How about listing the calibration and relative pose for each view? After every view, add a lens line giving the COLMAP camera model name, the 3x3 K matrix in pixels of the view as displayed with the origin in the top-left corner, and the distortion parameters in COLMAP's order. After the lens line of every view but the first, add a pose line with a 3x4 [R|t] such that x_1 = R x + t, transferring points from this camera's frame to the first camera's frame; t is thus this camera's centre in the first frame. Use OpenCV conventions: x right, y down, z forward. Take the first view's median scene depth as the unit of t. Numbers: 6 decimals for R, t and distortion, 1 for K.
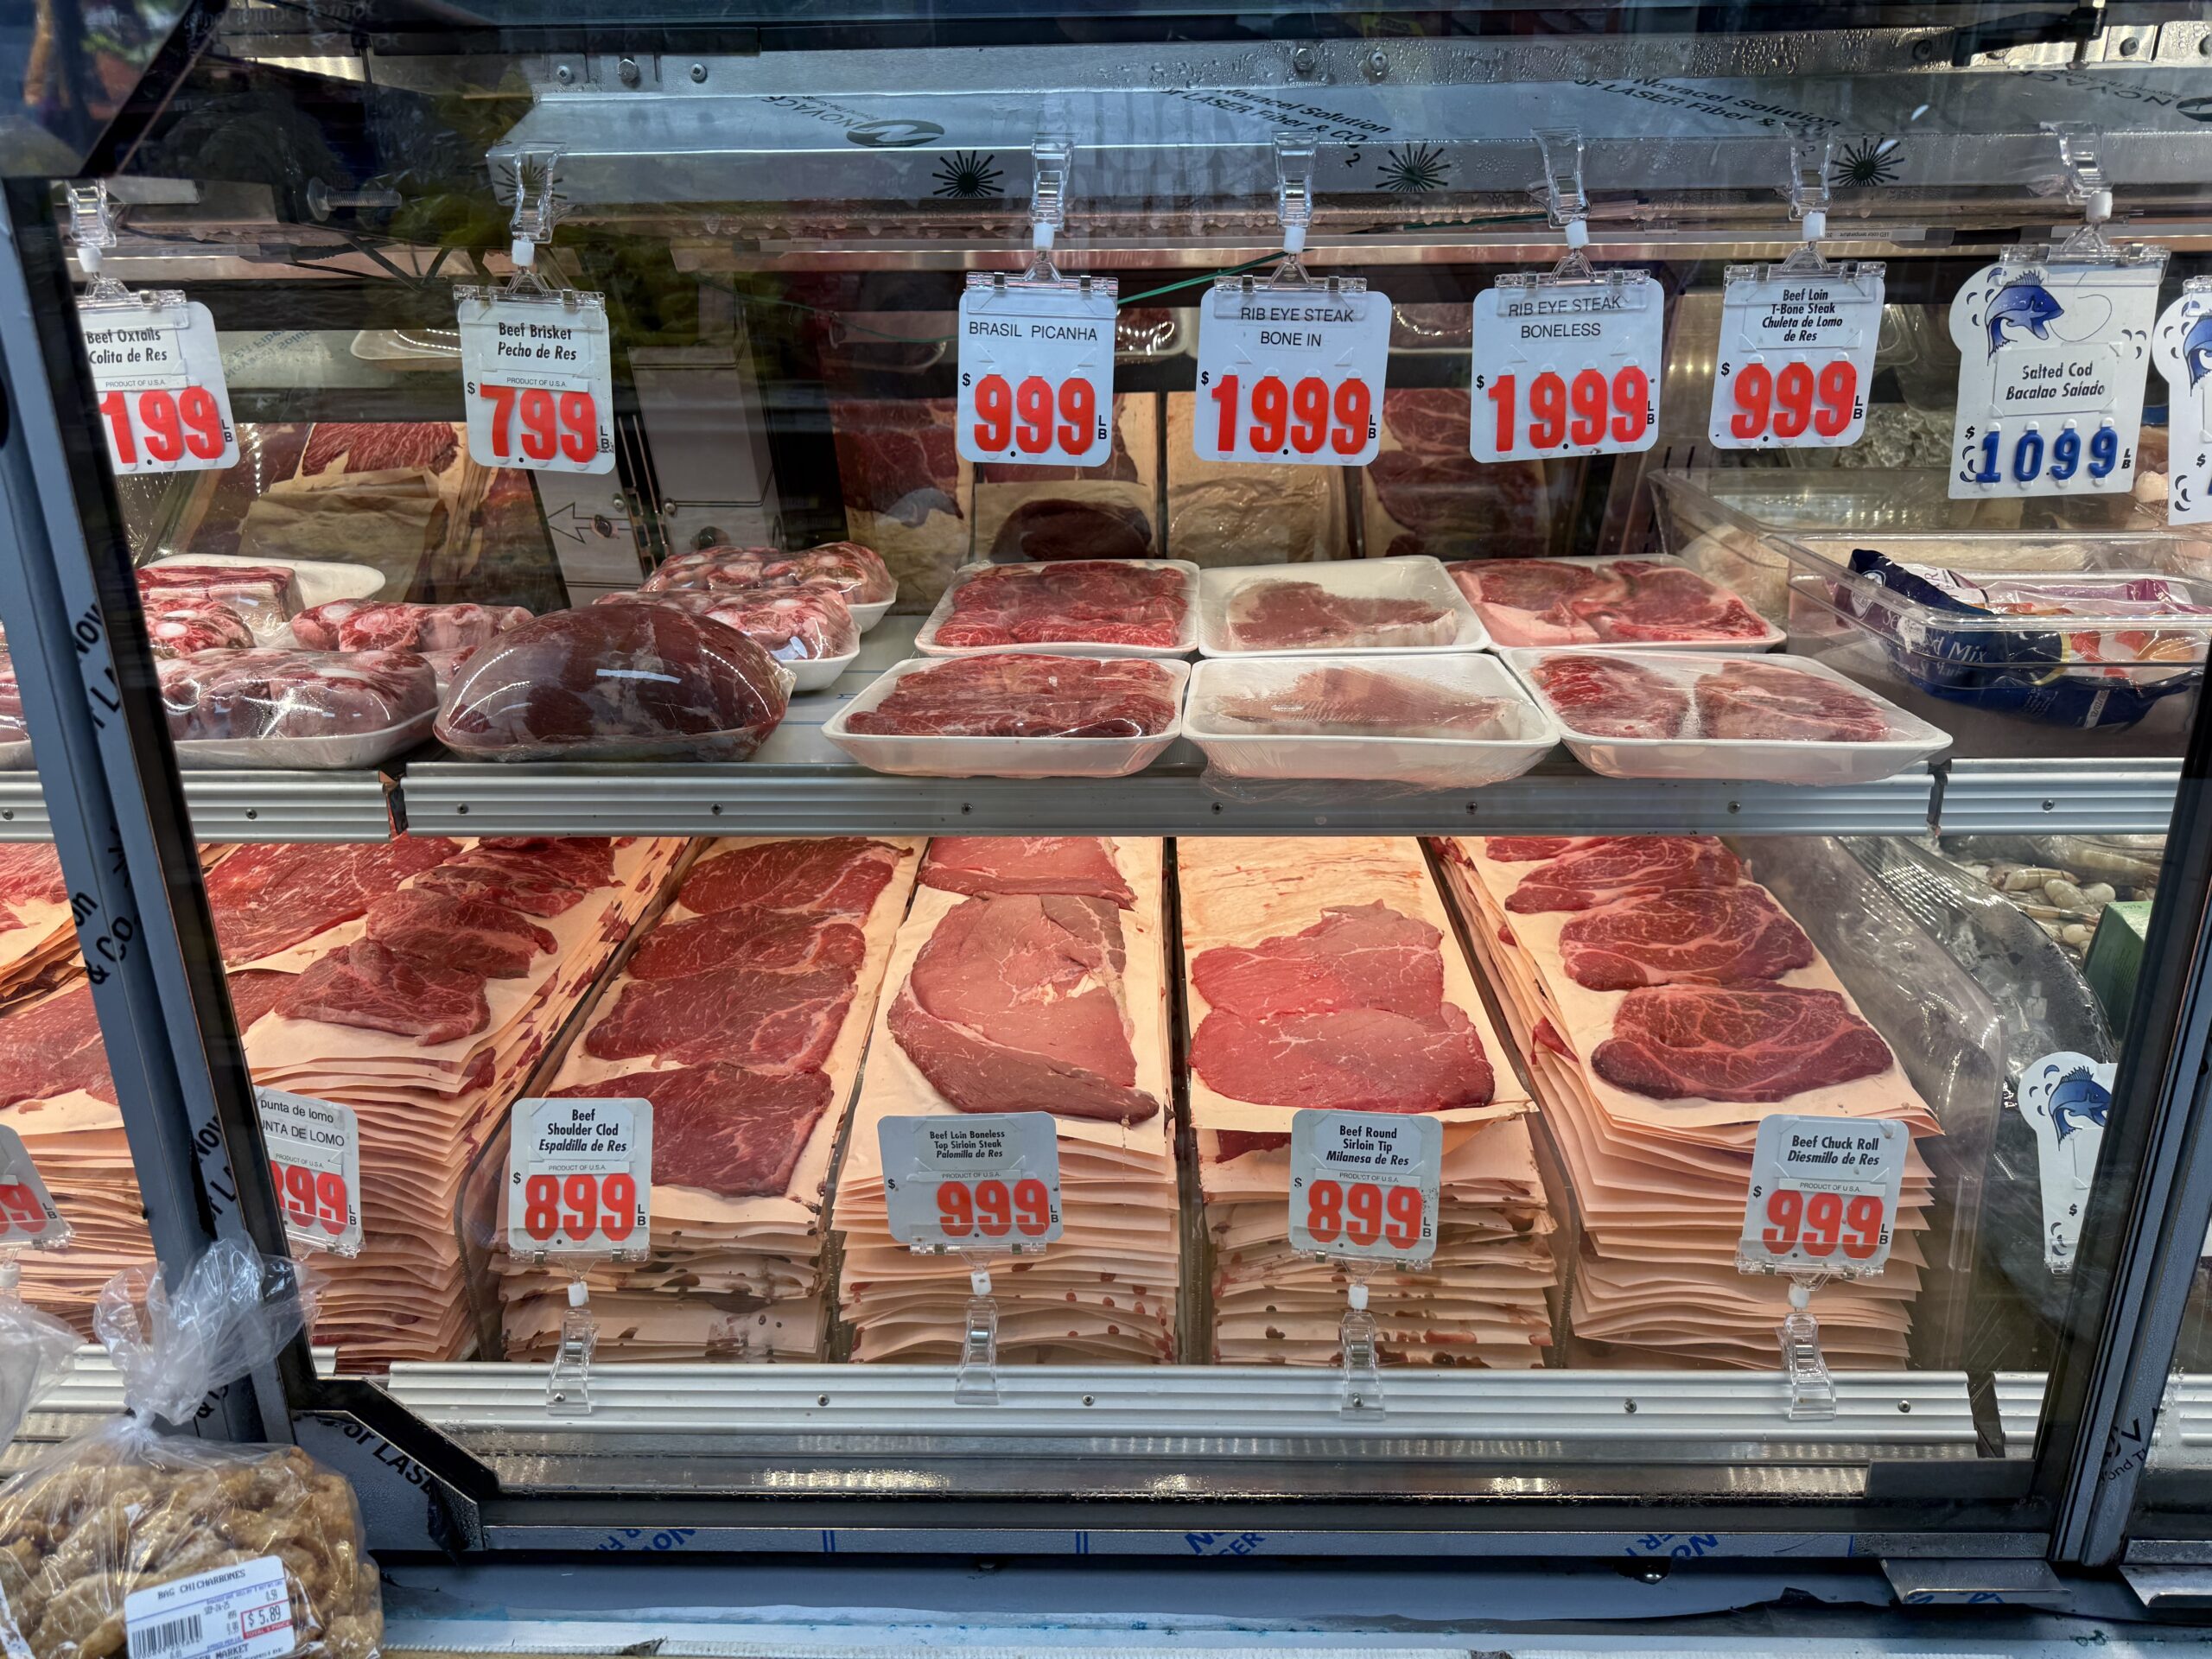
lens RADIAL K [[1821.5, 0, 1106.0], [0, 1821.5, 829.5], [0, 0, 1]] dist [-0.002470, -0.017271]
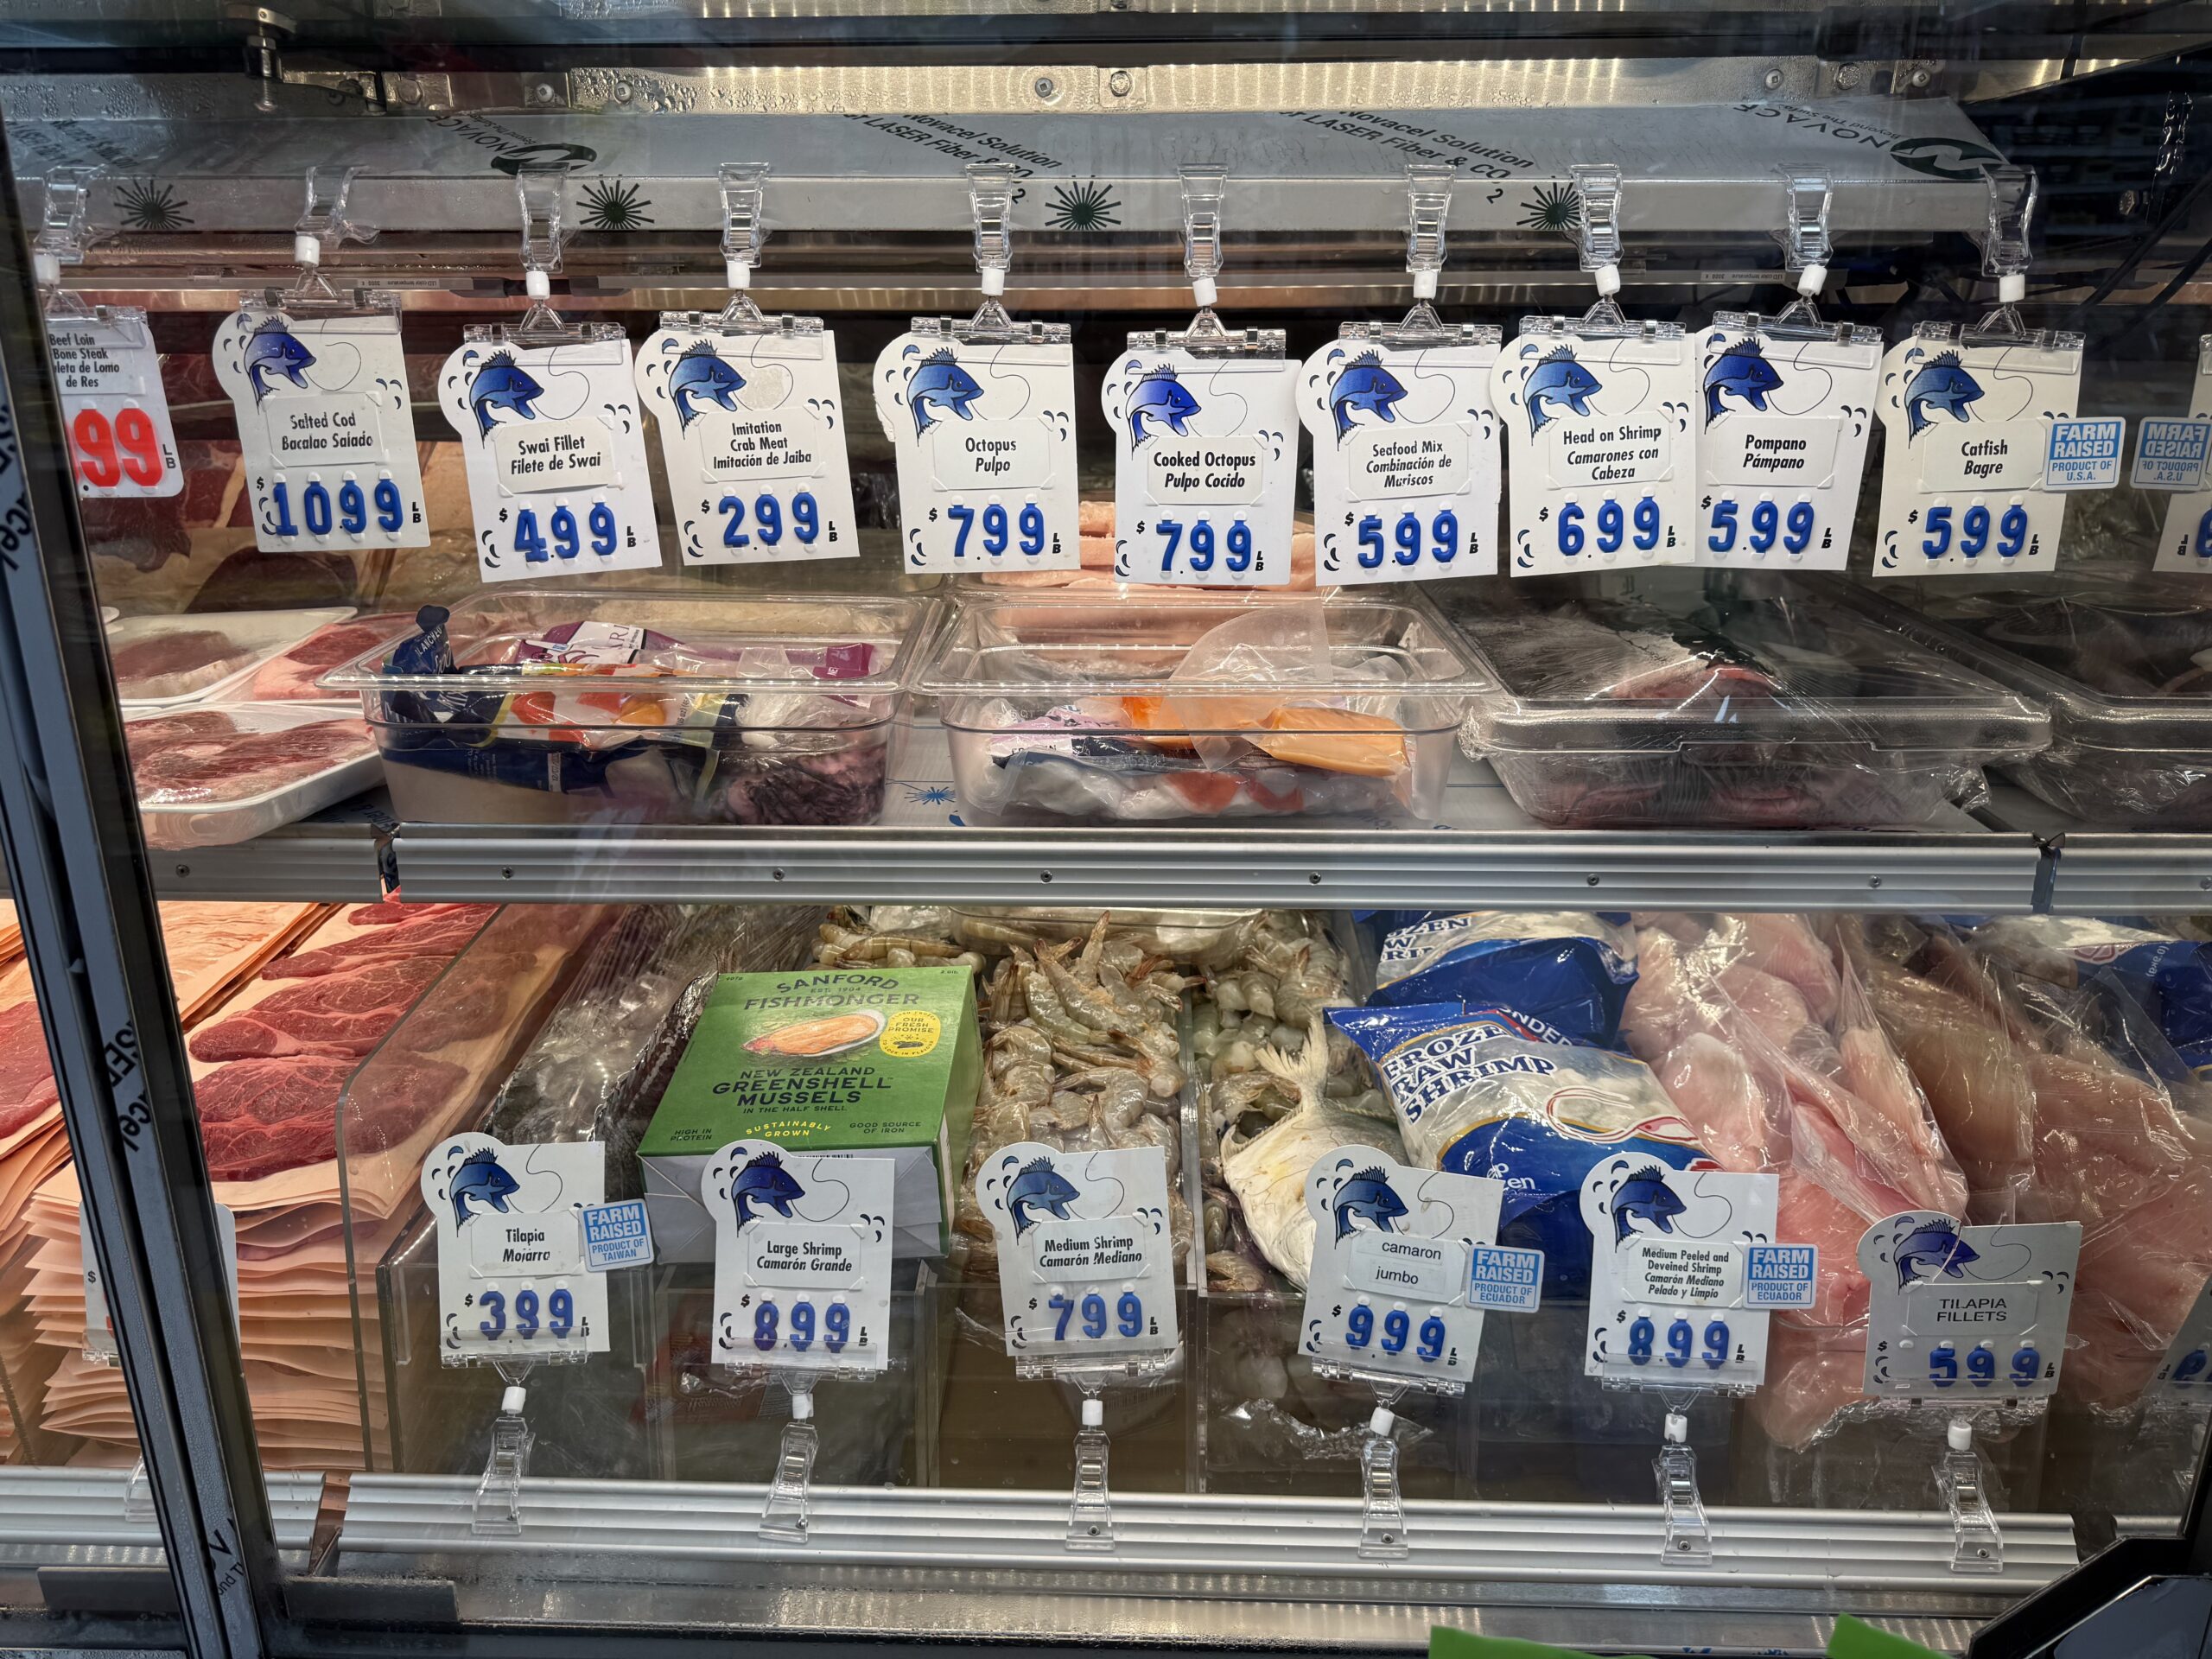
lens RADIAL K [[1956.0, 0, 1106.0], [0, 1956.0, 829.5], [0, 0, 1]] dist [0.020913, 0.003637]
pose [[0.999749, 0.013269, -0.018054, 0.943866], [-0.013946, 0.999184, -0.037904, -0.001695], [0.017536, 0.038146, 0.999118, -0.026832]]
